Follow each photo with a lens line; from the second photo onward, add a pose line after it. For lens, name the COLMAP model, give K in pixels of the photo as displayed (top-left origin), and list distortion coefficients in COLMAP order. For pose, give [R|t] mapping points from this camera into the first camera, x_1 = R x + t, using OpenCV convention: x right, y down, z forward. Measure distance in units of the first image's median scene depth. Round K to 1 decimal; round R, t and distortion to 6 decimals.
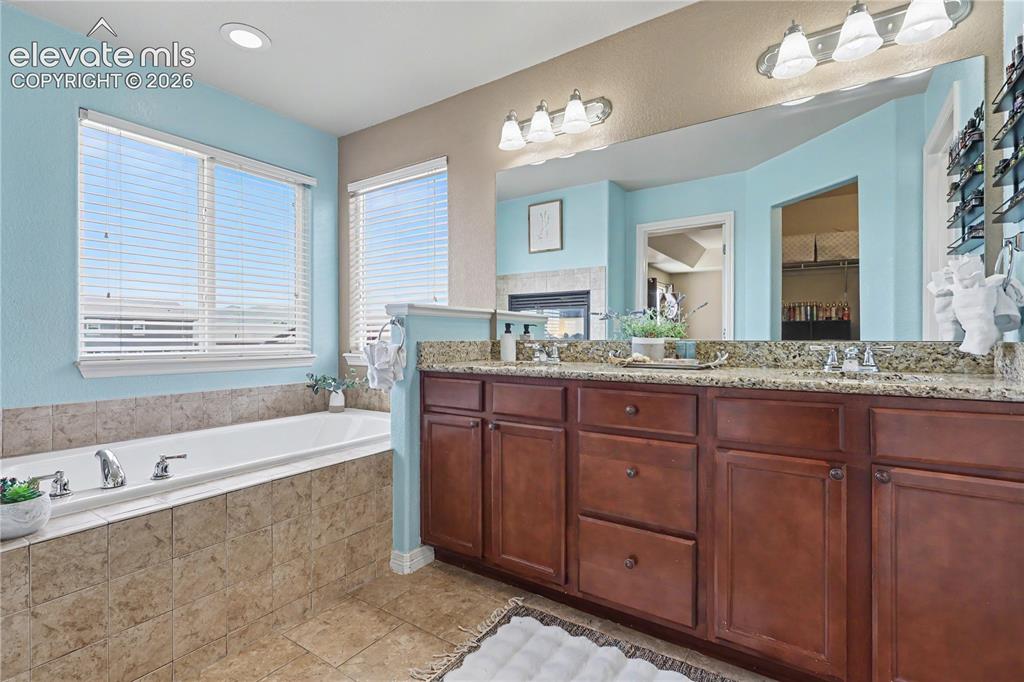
lens RADIAL K [[478.2, 0, 511.2], [0, 478.2, 340.1], [0, 0, 1]] dist [-0.000318, -0.000217]
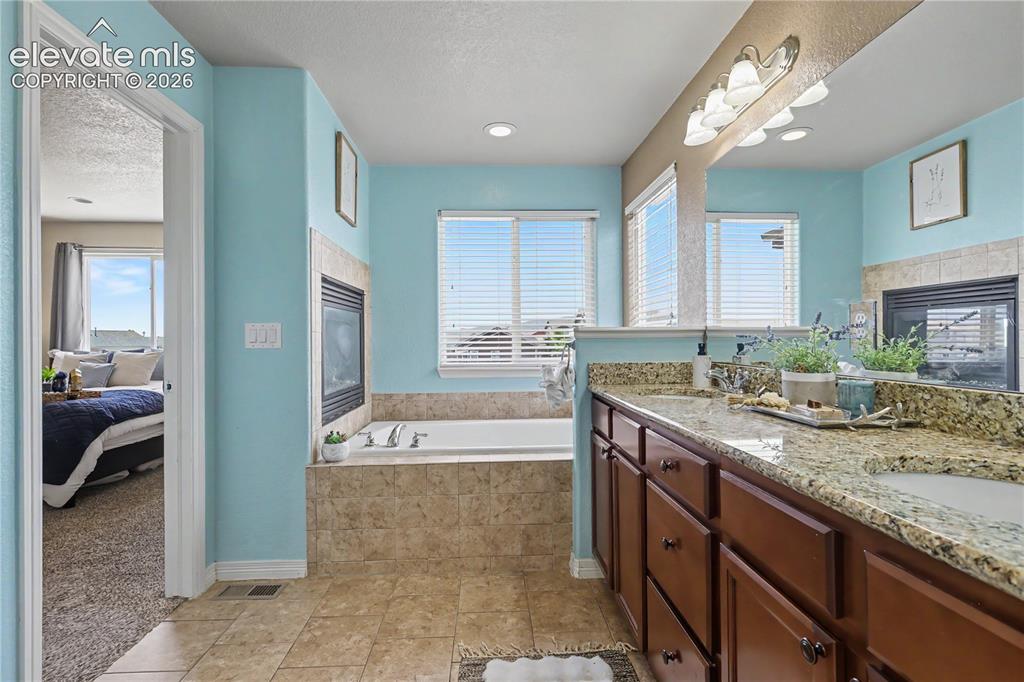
lens RADIAL K [[478.2, 0, 506.9], [0, 478.2, 339.6], [0, 0, 1]] dist [-0.000318, -0.000217]
pose [[0.592916, -0.002776, -0.805259, 0.557840], [0.003823, 0.999992, -0.000632, -0.049814], [0.805255, -0.002704, 0.592922, 0.232122]]
